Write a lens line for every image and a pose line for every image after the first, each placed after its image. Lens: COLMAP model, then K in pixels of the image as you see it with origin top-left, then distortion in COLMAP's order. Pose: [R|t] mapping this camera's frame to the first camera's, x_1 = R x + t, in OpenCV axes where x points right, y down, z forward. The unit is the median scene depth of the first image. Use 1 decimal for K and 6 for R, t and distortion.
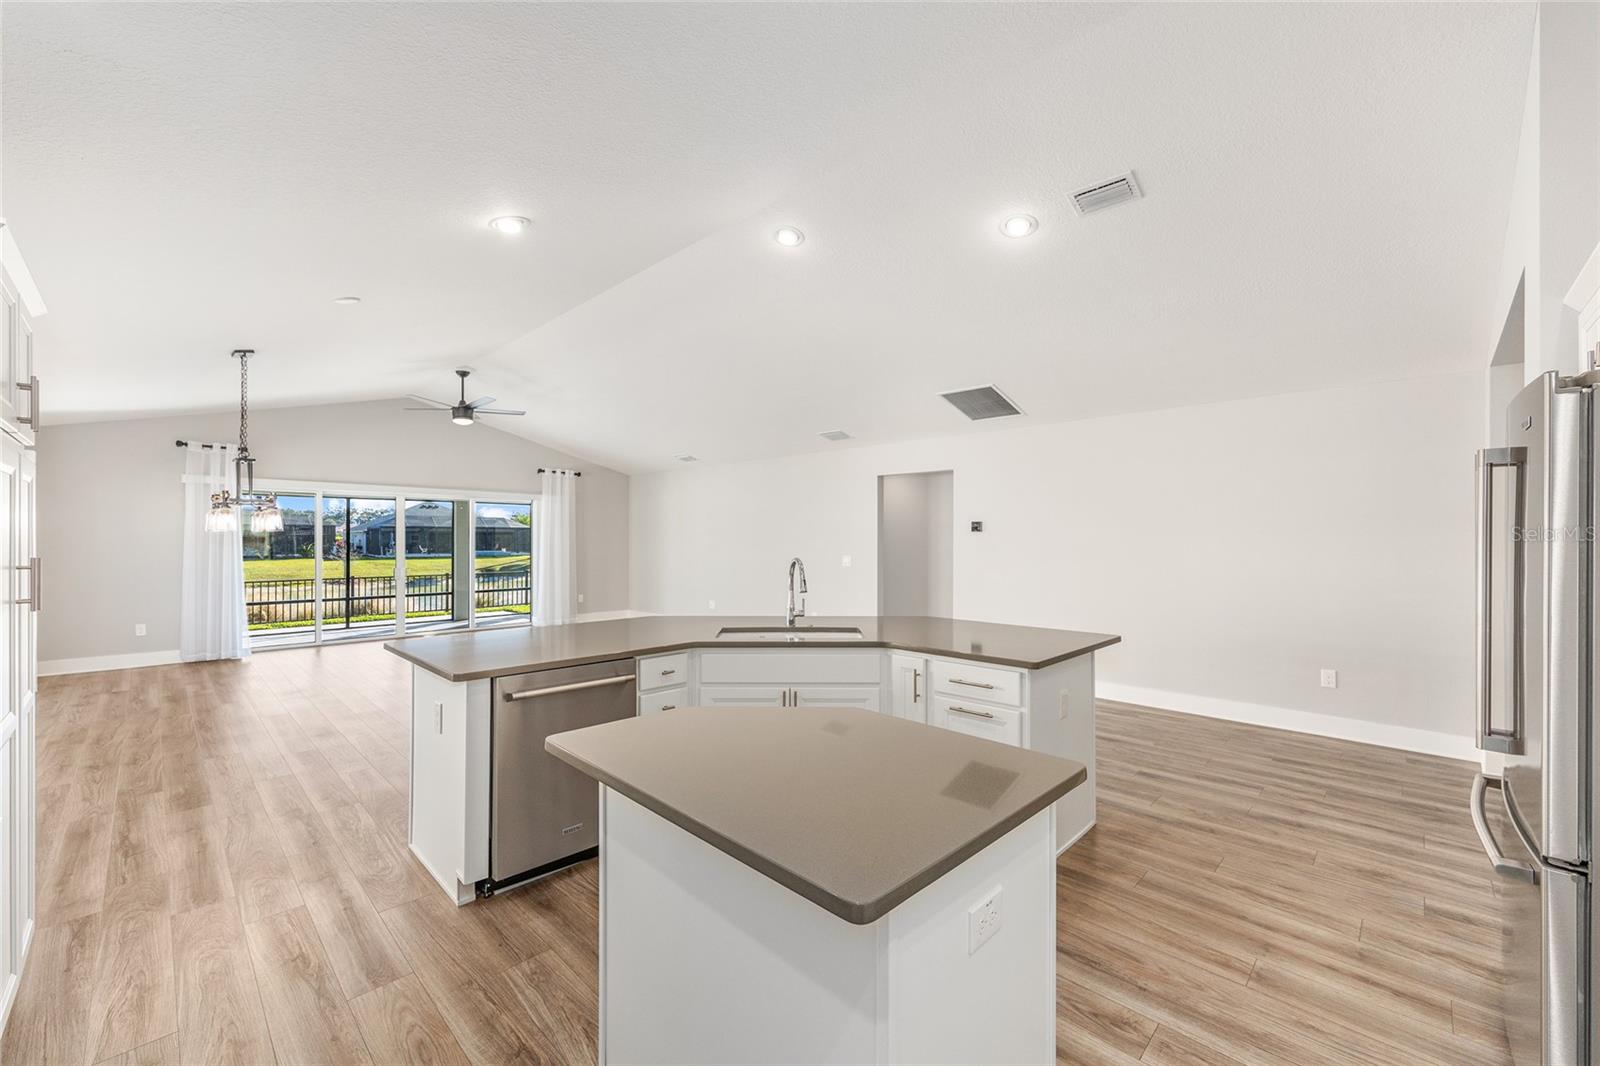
lens RADIAL K [[641.0, 0, 800.0], [0, 641.0, 539.1], [0, 0, 1]] dist [-0.001425, 0.000197]
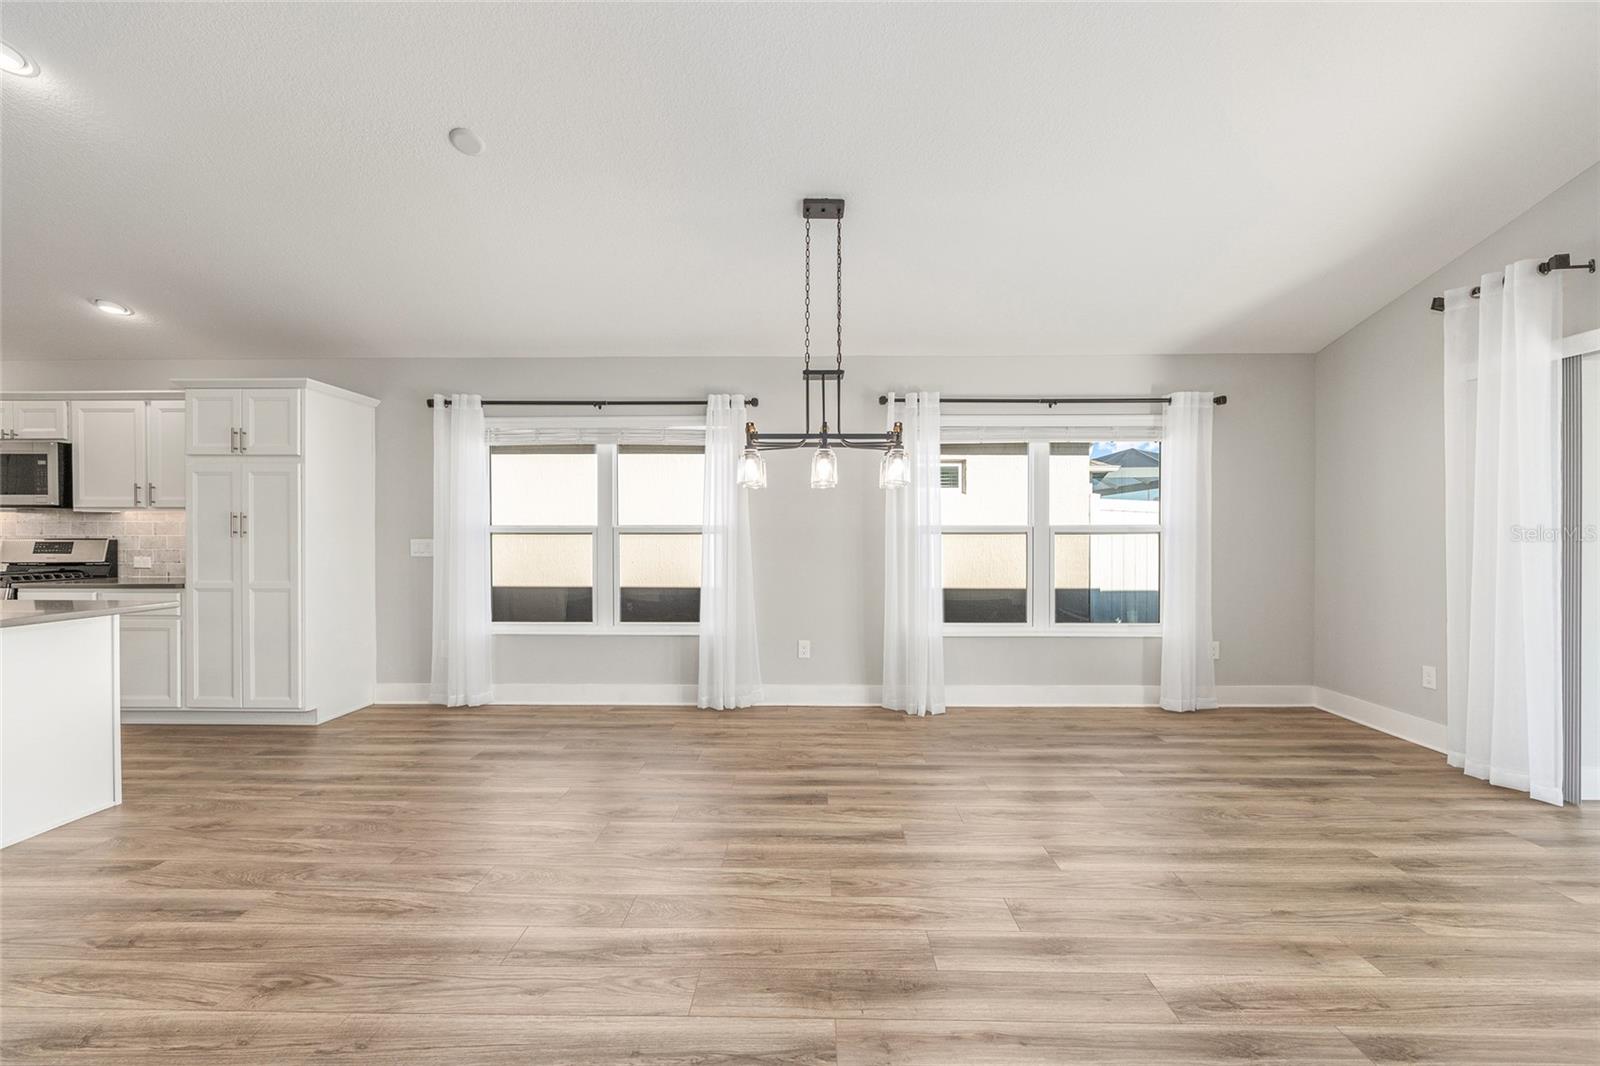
lens RADIAL K [[642.1, 0, 804.1], [0, 642.1, 536.3], [0, 0, 1]] dist [-0.002079, 0.000606]
pose [[-0.727714, 0.001602, -0.685879, -0.534060], [-0.002819, 0.999982, 0.005326, 0.043773], [0.685875, 0.005809, -0.727696, 1.872349]]
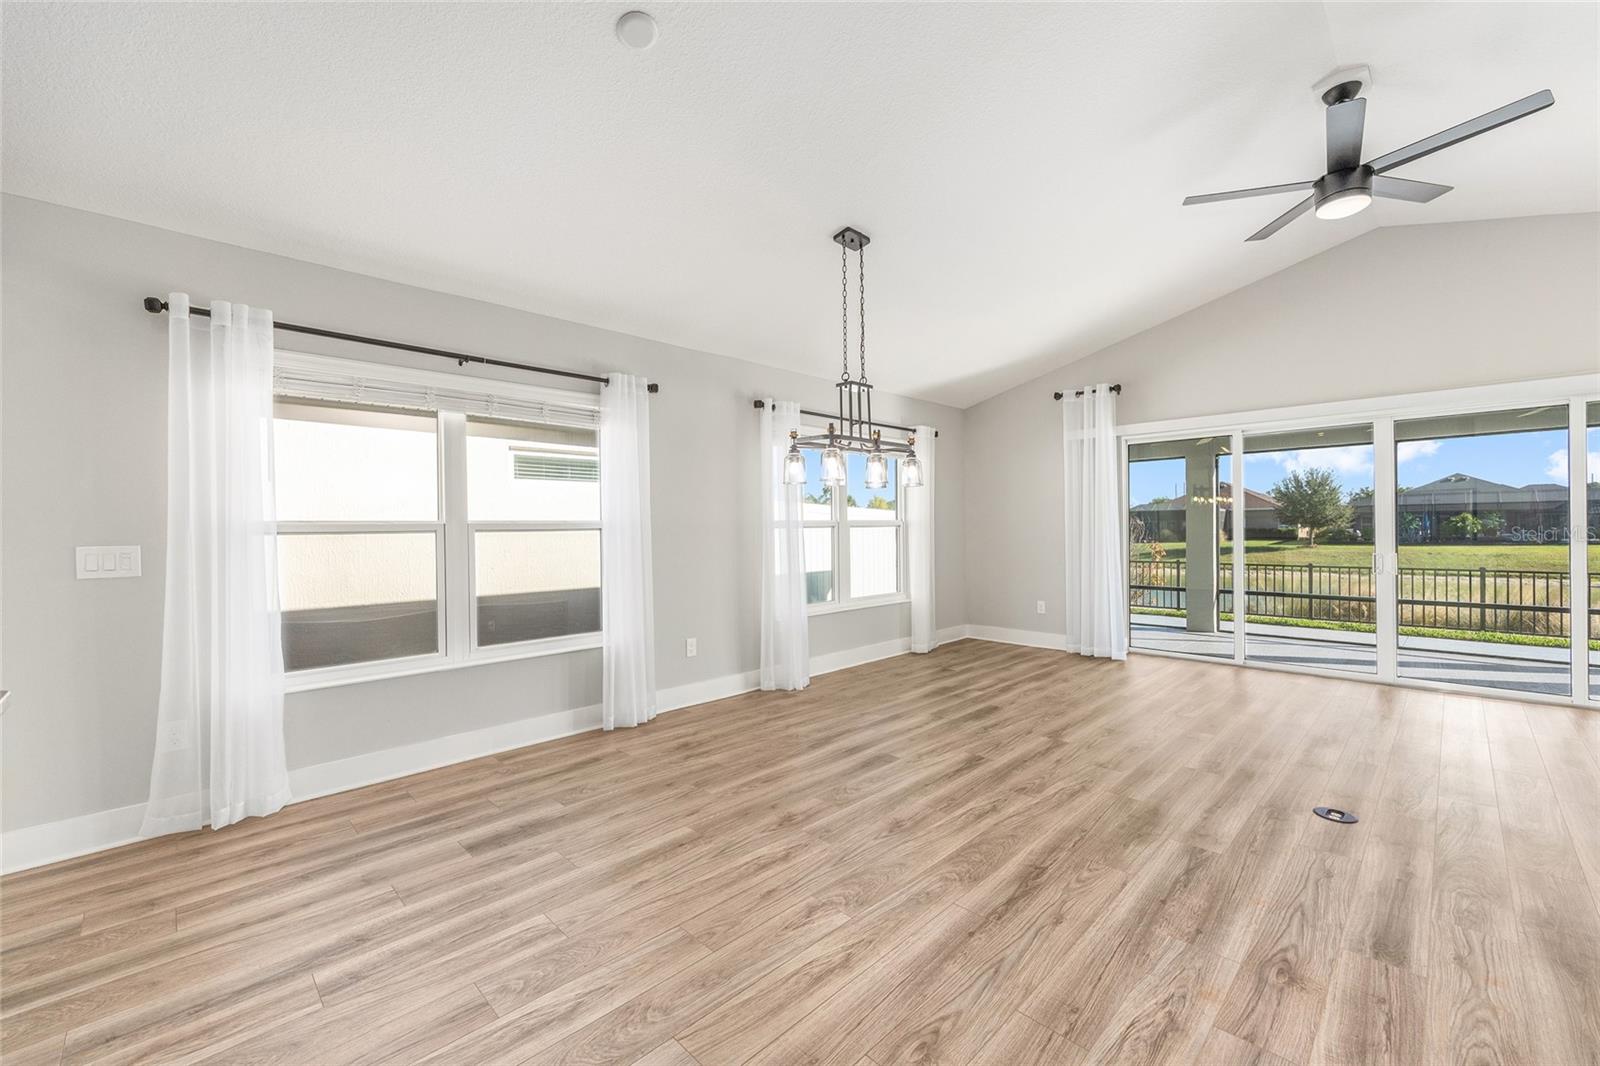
lens RADIAL K [[645.7, 0, 805.9], [0, 645.7, 530.2], [0, 0, 1]] dist [0.000293, -0.000102]
pose [[-0.011604, 0.002398, -0.999930, -0.180693], [0.009839, 0.999949, 0.002284, 0.046372], [0.999884, -0.009811, -0.011627, 1.224099]]
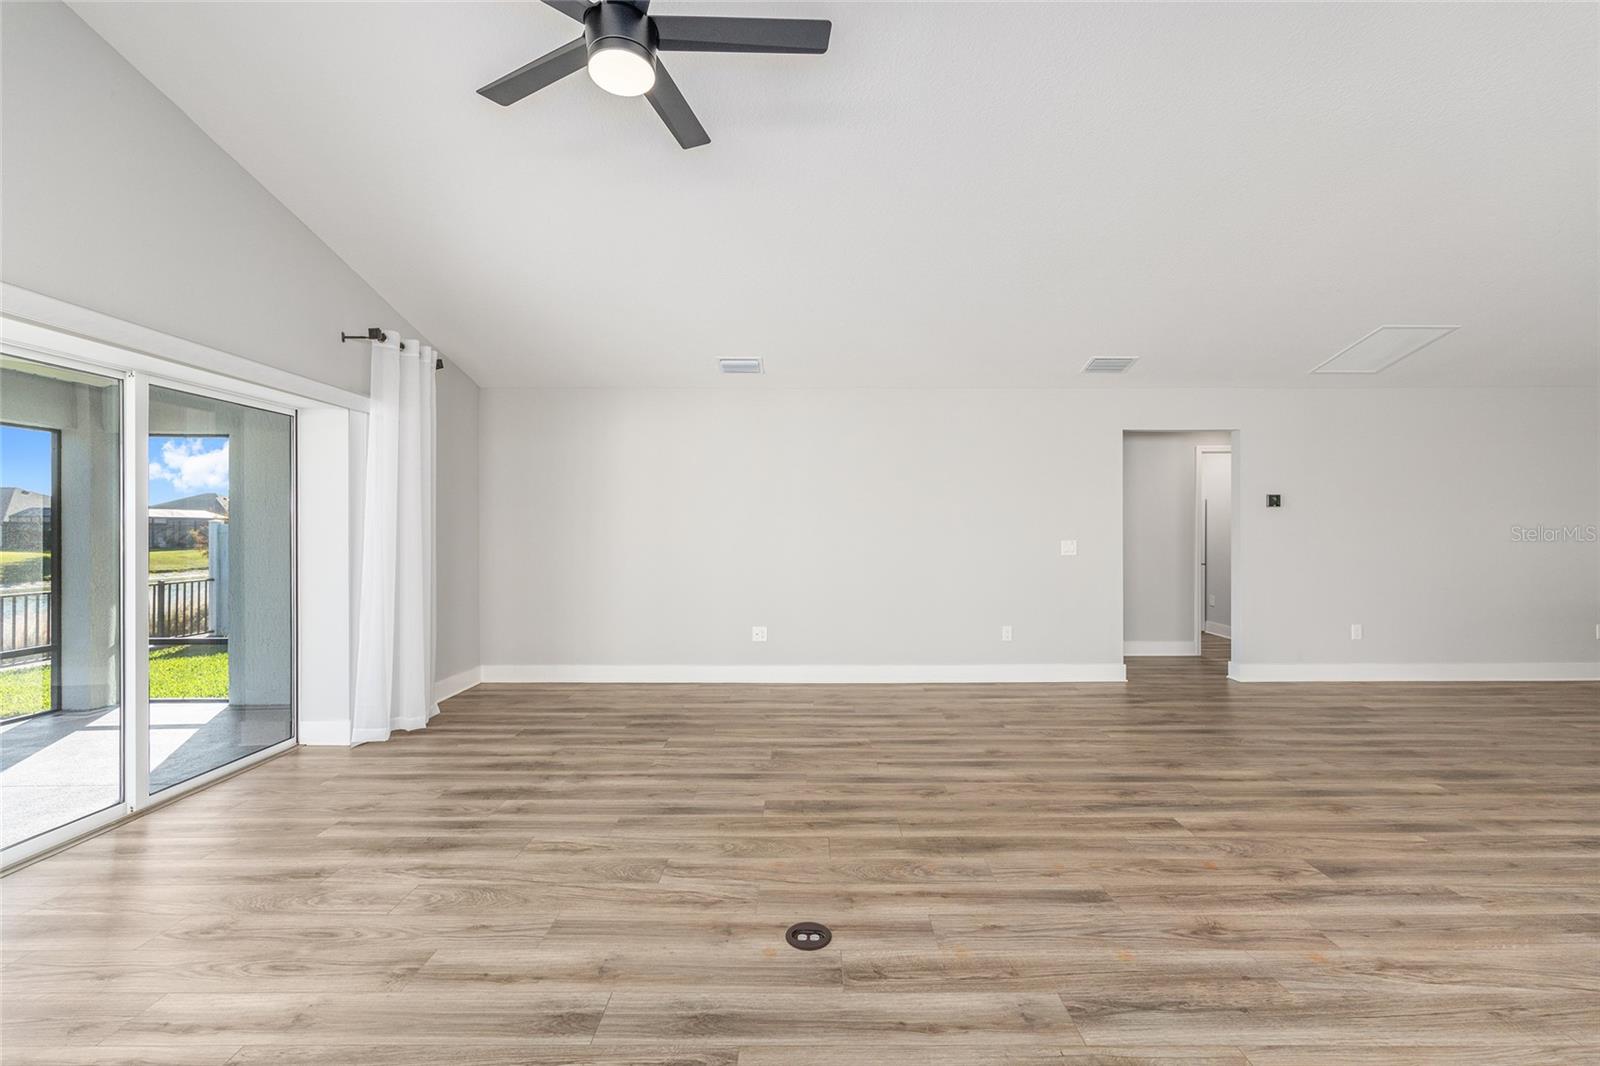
lens RADIAL K [[644.9, 0, 804.9], [0, 644.9, 526.5], [0, 0, 1]] dist [-0.000216, 0.000423]
pose [[0.712521, 0.001671, 0.701649, -1.263291], [0.005000, 0.999960, -0.007459, 0.029124], [-0.701633, 0.008823, 0.712484, 1.407562]]
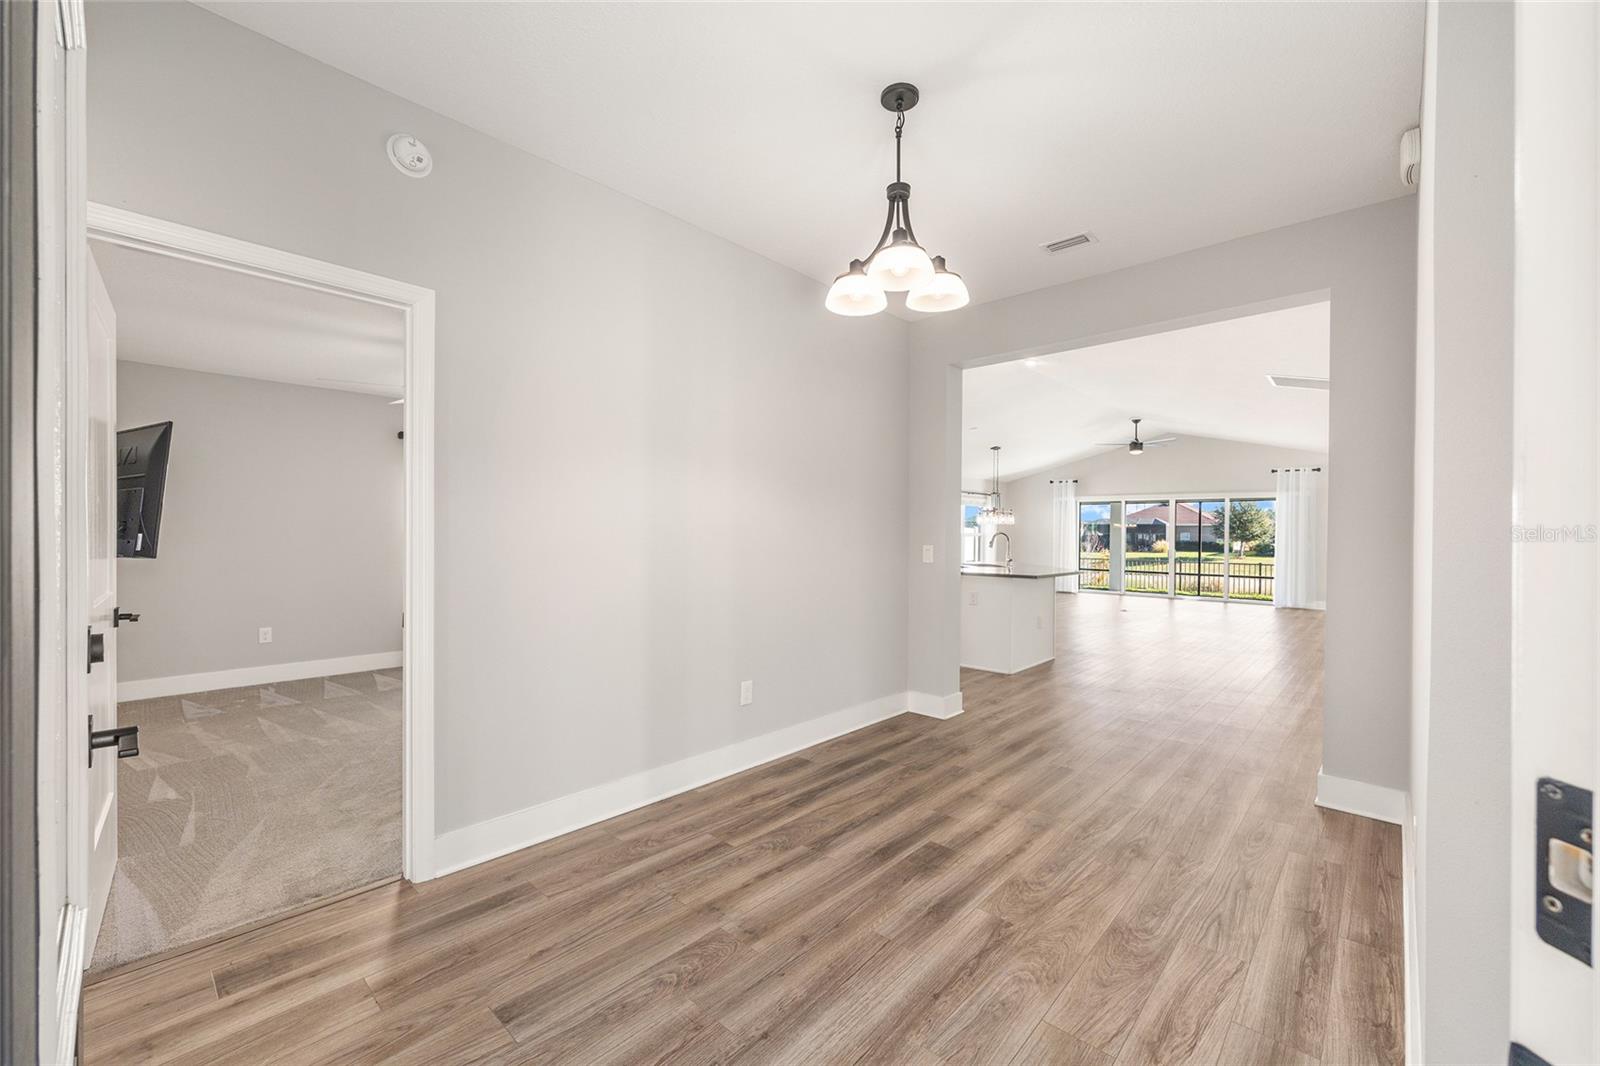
lens RADIAL K [[663.8, 0, 800.0], [0, 663.8, 533.0], [0, 0, 1]] dist [0.001876, -0.000018]
pose [[0.038833, -0.004309, -0.999236, 1.957154], [-0.008828, 0.999950, -0.004656, 0.047361], [0.999207, 0.009002, 0.038794, 0.249632]]
